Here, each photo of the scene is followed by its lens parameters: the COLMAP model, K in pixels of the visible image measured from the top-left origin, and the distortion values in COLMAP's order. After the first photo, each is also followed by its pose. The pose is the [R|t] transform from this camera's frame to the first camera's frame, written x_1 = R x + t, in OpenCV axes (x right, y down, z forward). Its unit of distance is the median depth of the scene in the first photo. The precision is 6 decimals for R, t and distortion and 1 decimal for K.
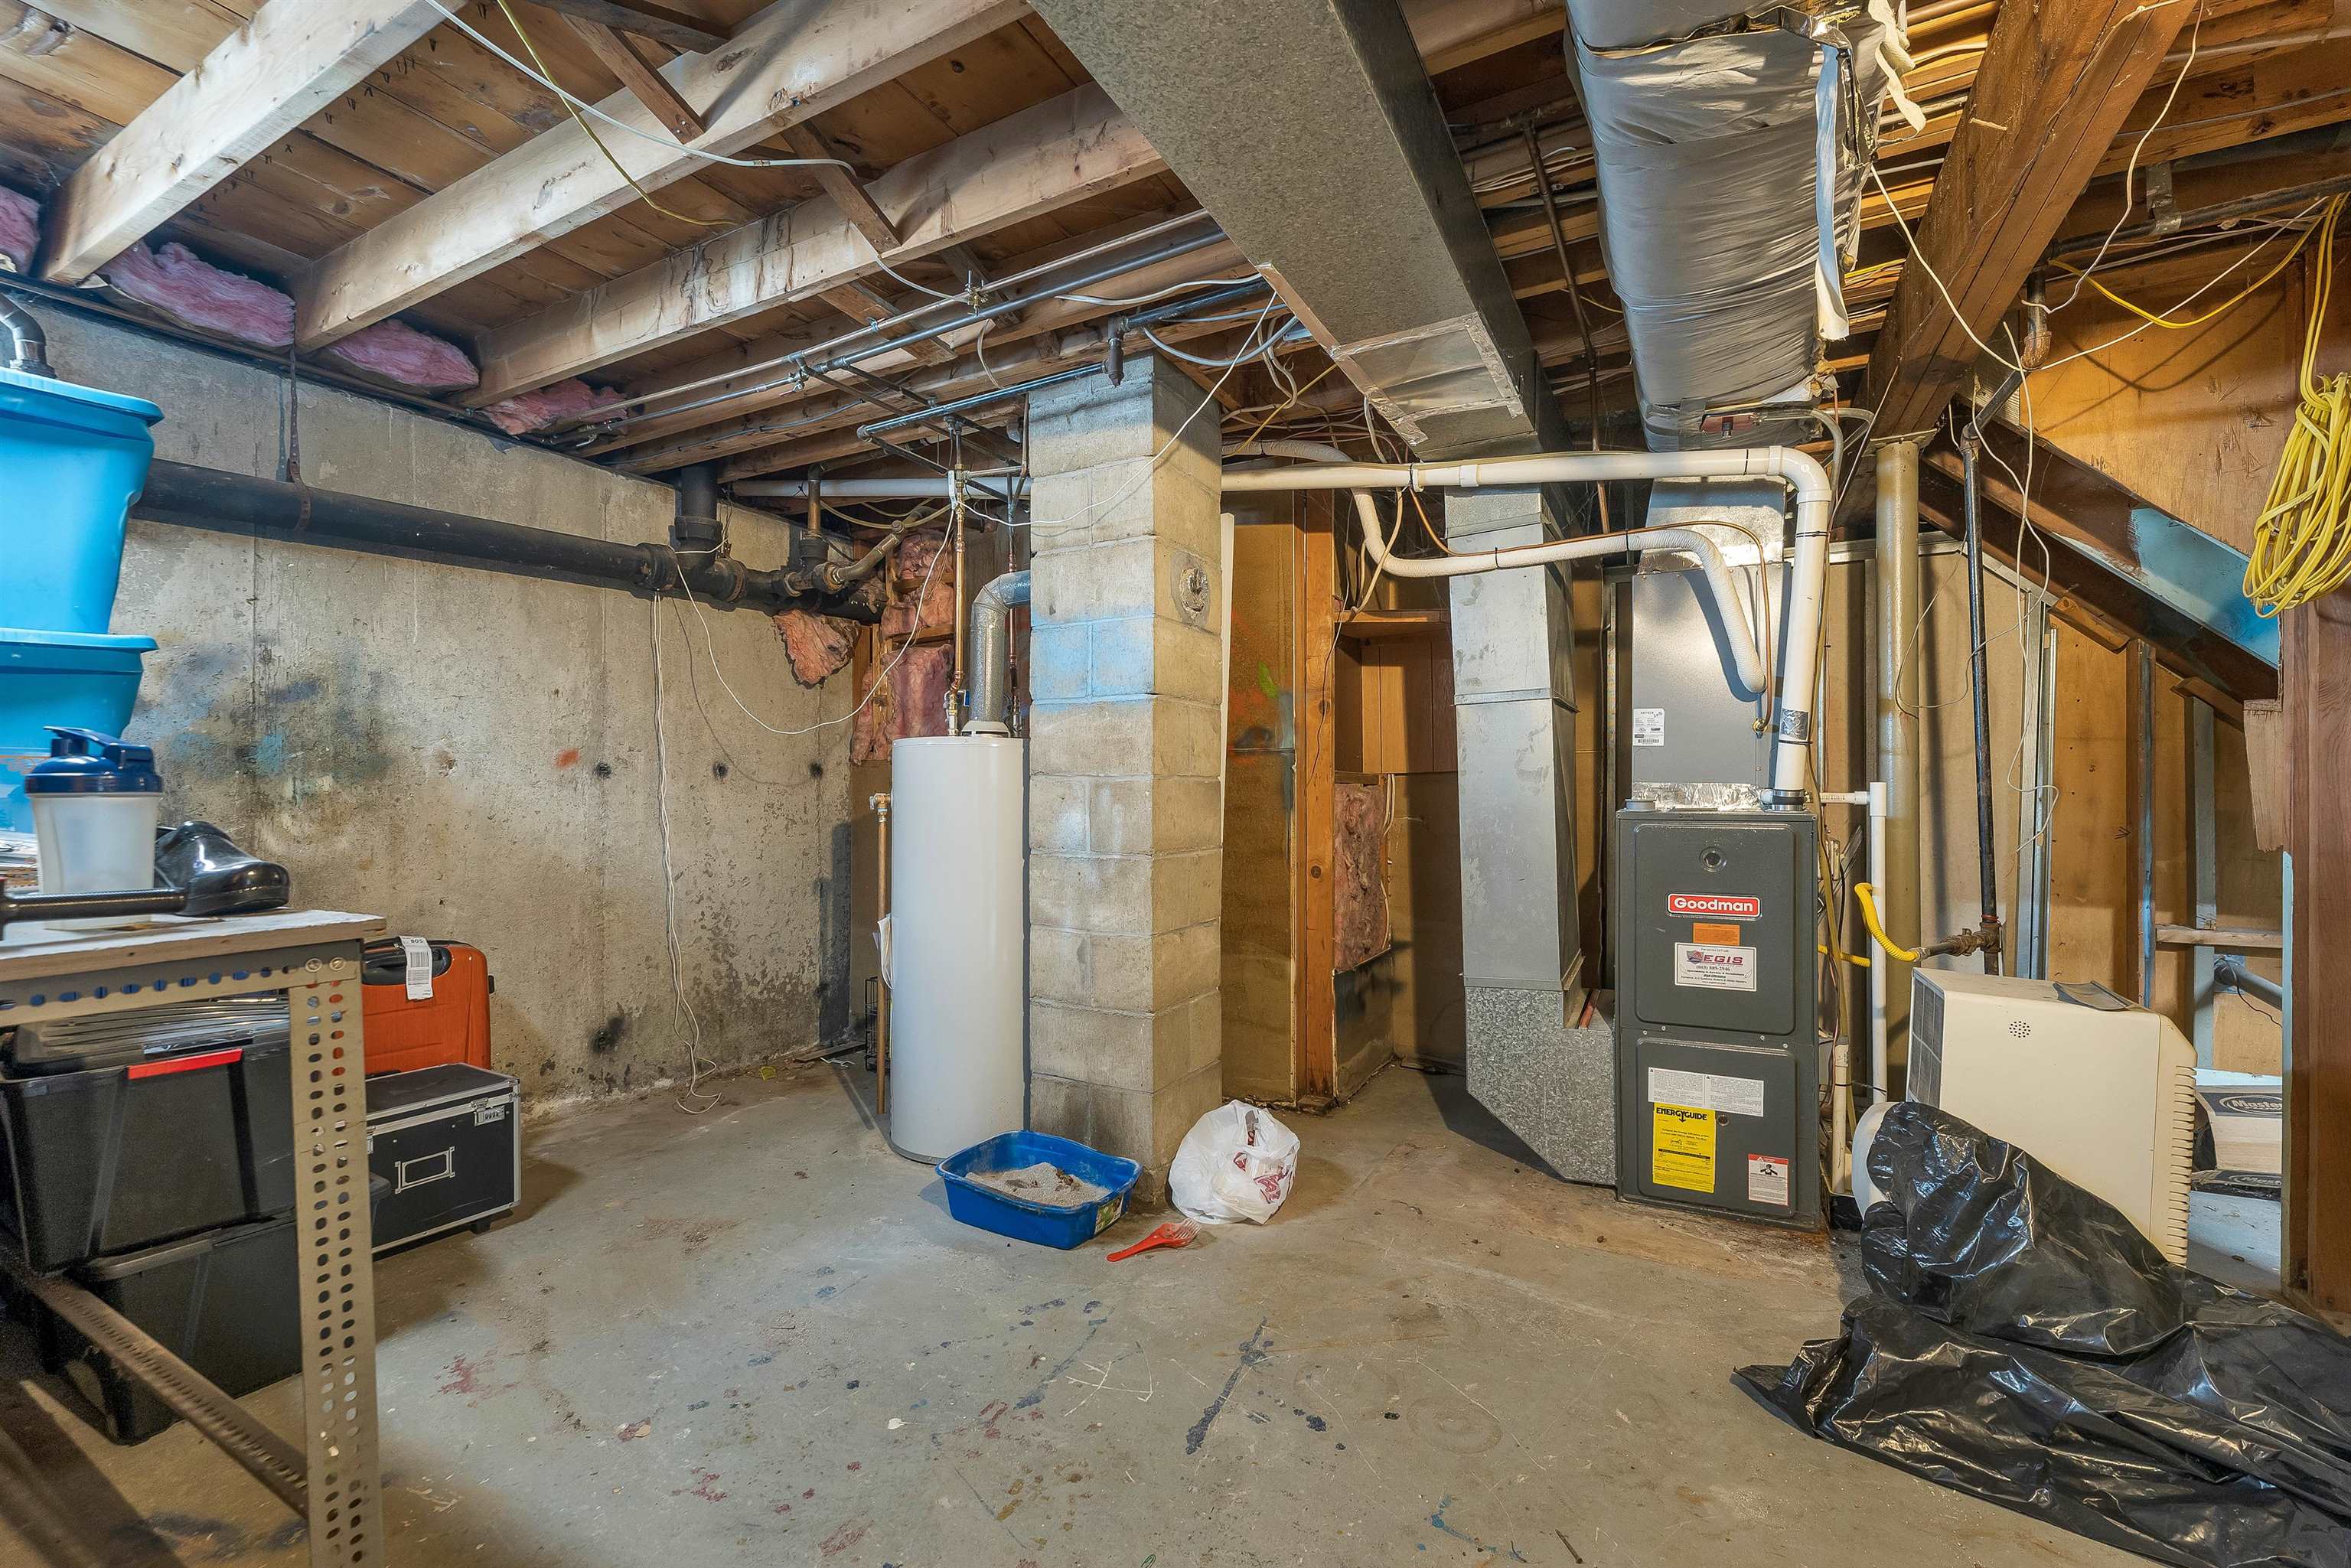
lens RADIAL K [[991.4, 0, 1173.7], [0, 991.4, 793.4], [0, 0, 1]] dist [0.000475, -0.000183]
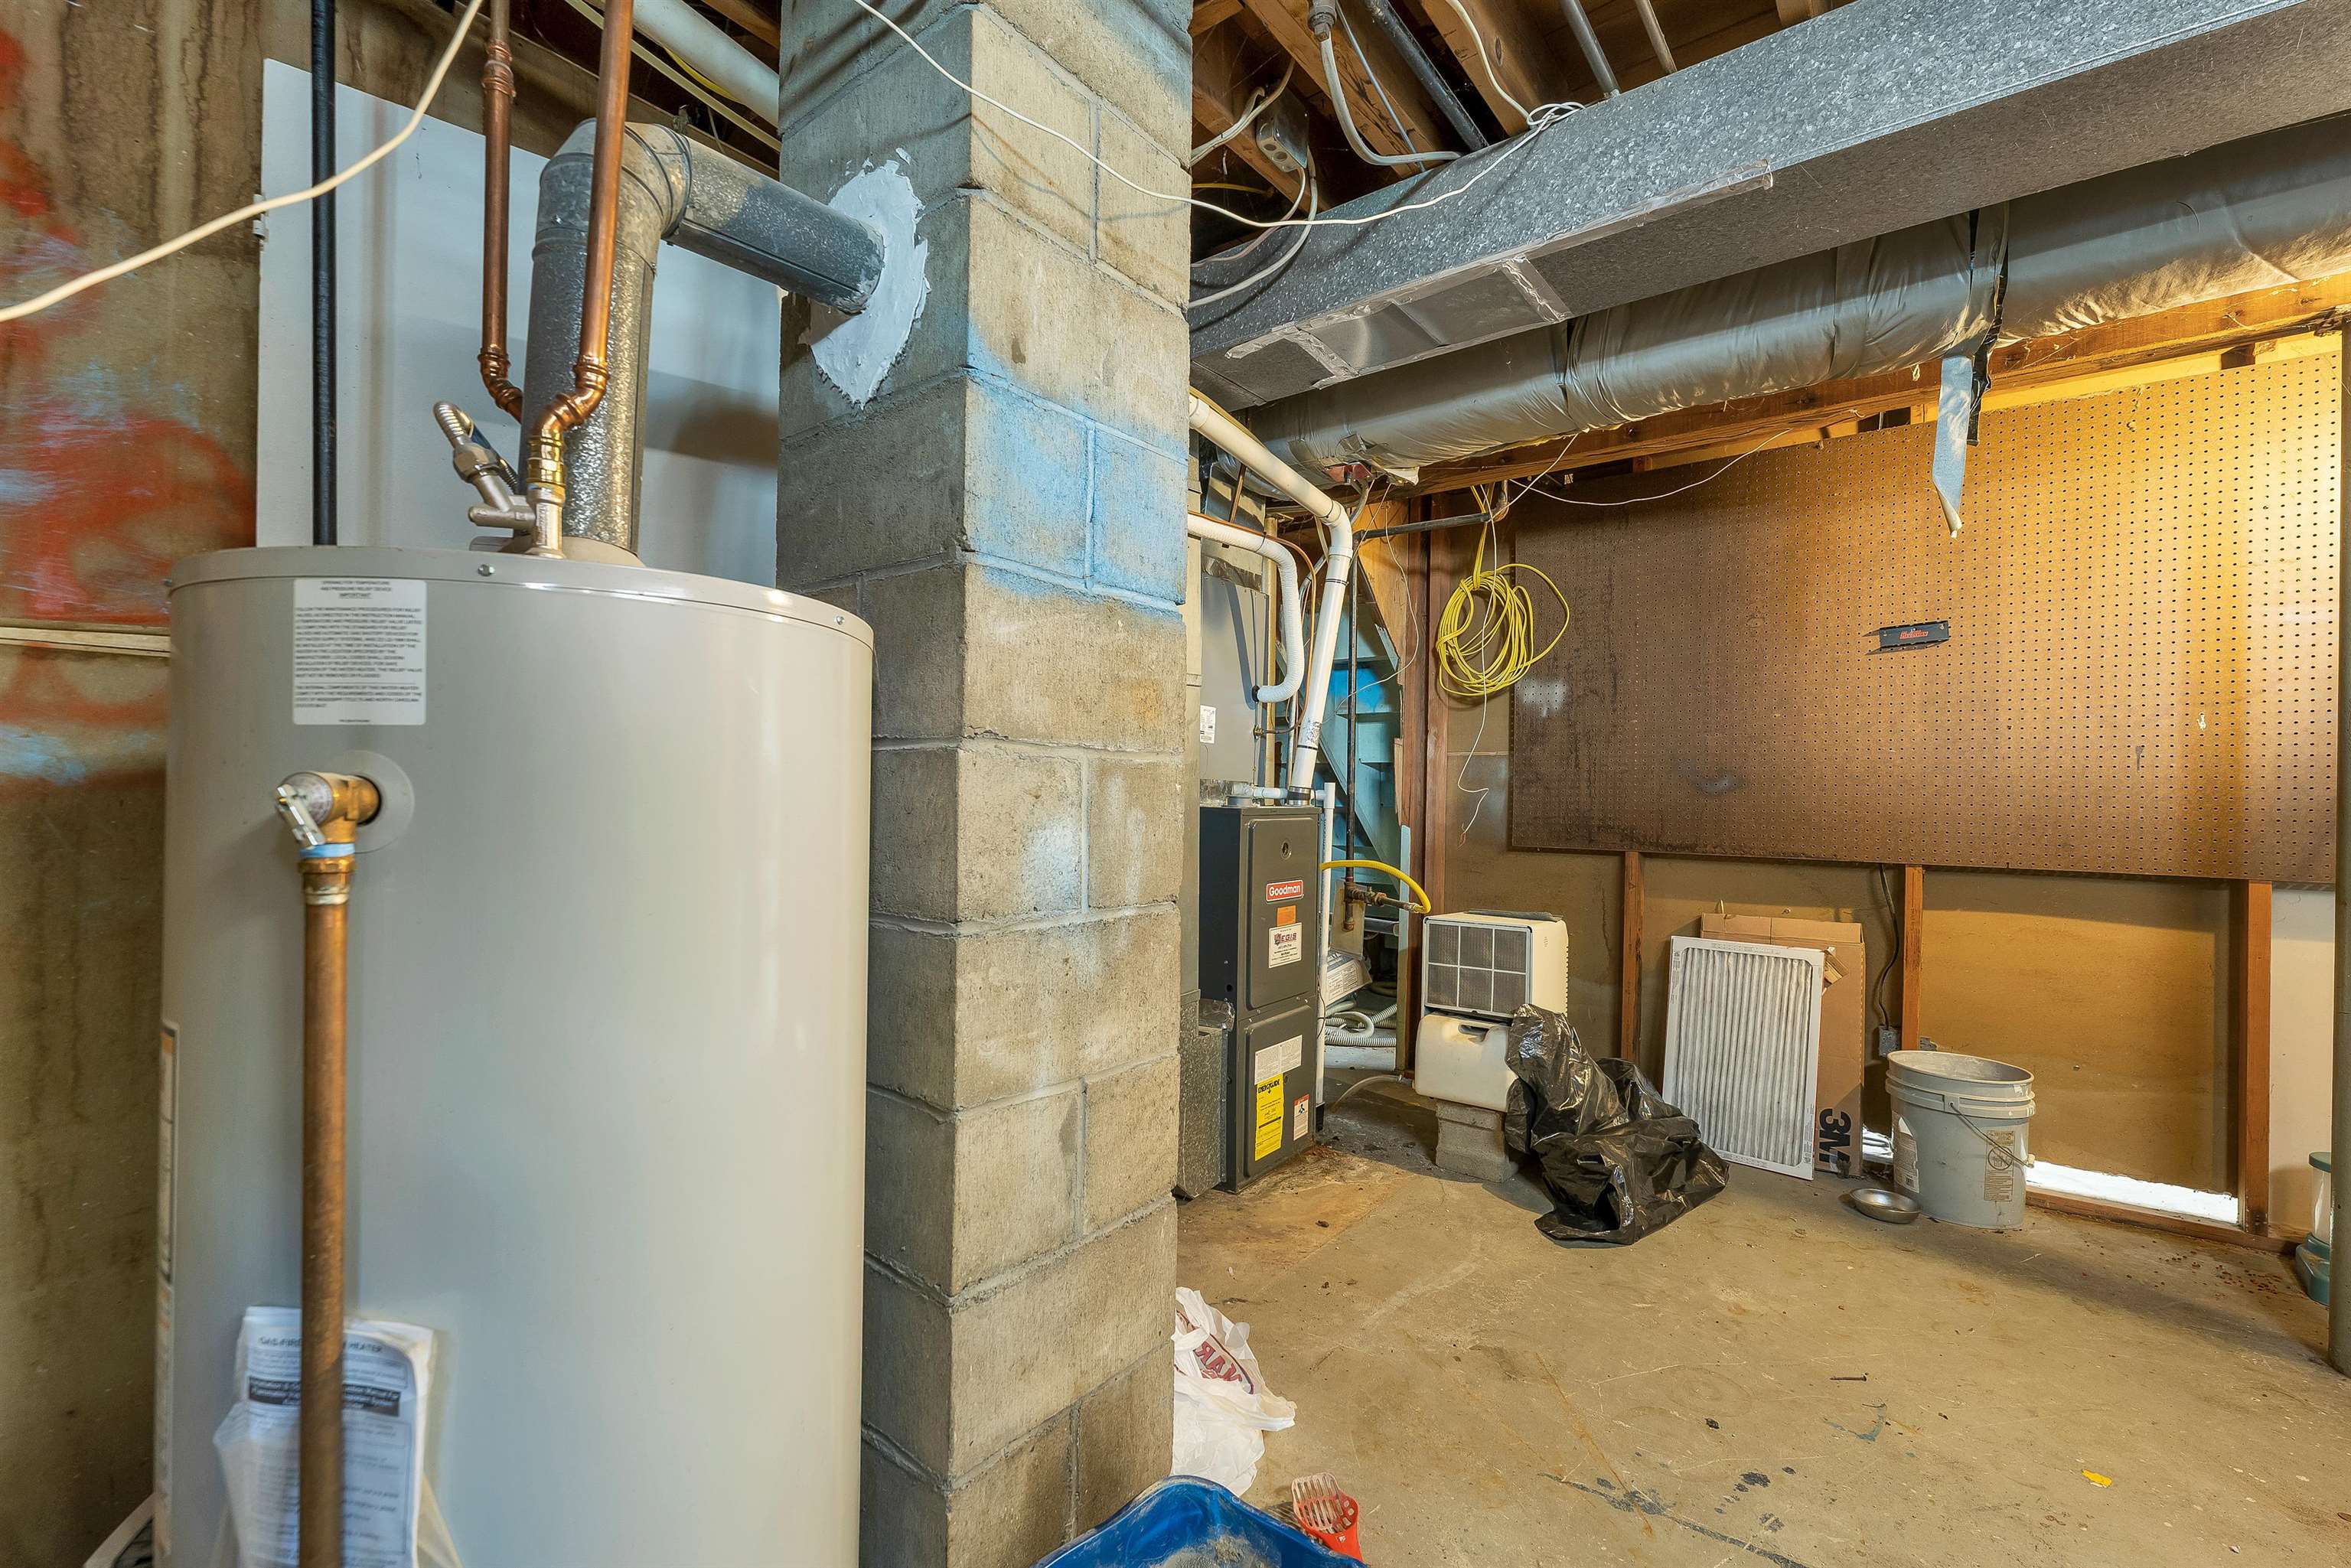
lens RADIAL K [[991.4, 0, 1174.2], [0, 991.4, 790.9], [0, 0, 1]] dist [0.000475, -0.000183]
pose [[0.161443, 0.000926, 0.986882, -0.553967], [-0.016296, 0.999866, 0.001727, 0.000755], [-0.986747, -0.016361, 0.161436, 0.902790]]
